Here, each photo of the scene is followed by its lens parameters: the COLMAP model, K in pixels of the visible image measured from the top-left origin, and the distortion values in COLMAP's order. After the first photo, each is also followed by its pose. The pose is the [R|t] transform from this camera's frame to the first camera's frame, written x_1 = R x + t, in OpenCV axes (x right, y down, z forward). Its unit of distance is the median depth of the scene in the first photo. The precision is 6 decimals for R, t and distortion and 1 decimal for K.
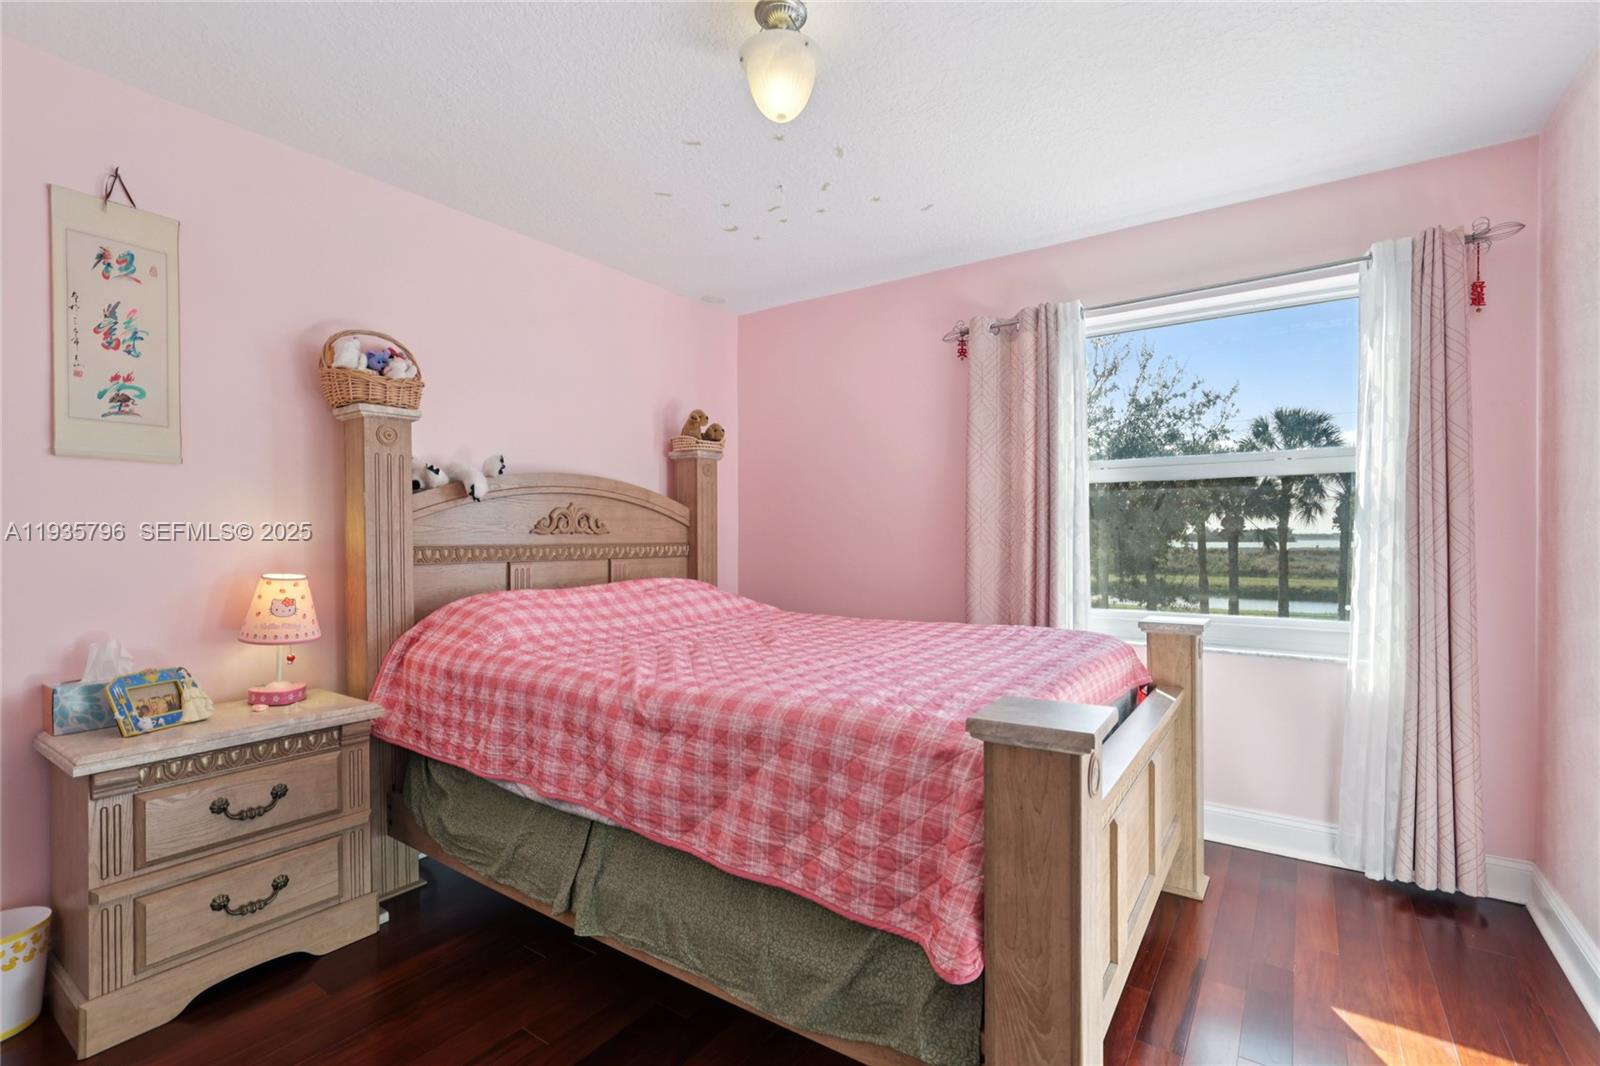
lens RADIAL K [[731.5, 0, 798.1], [0, 731.5, 540.3], [0, 0, 1]] dist [-0.016612, 0.006875]
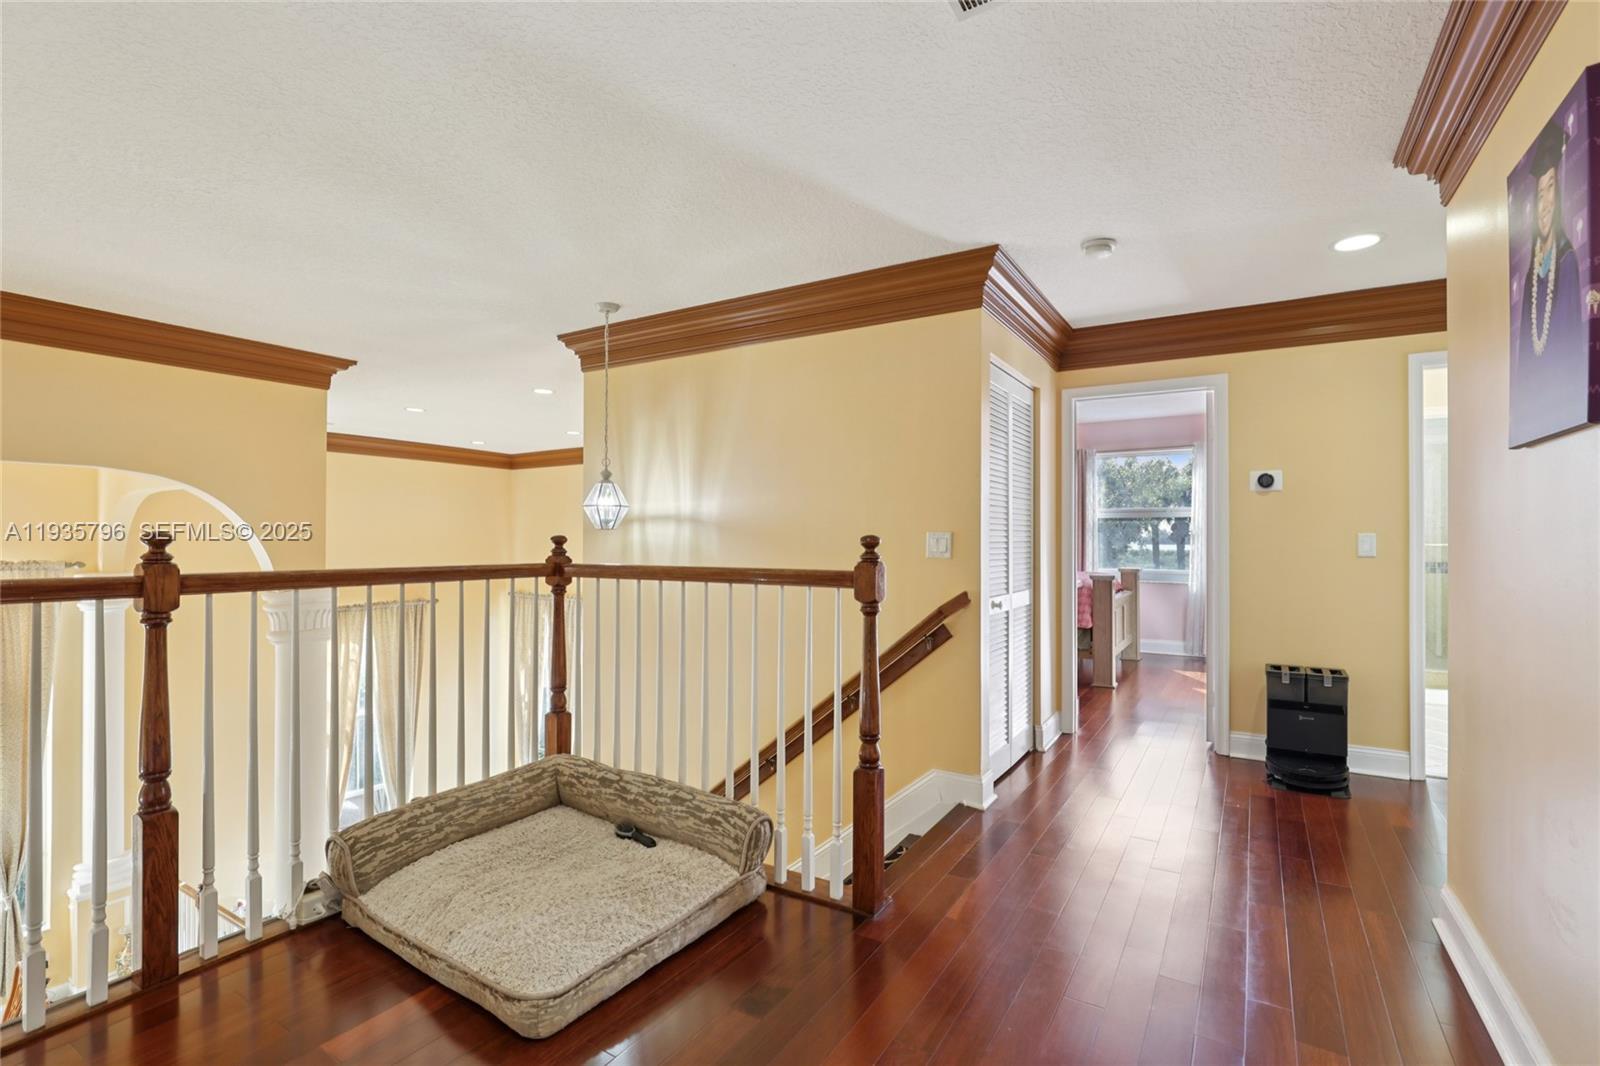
lens RADIAL K [[731.5, 0, 801.0], [0, 731.5, 535.0], [0, 0, 1]] dist [-0.016612, 0.006875]
pose [[0.998729, 0.002513, 0.050333, -0.696023], [-0.001988, 0.999943, -0.010480, 0.006060], [-0.050357, 0.010366, 0.998678, -1.362706]]
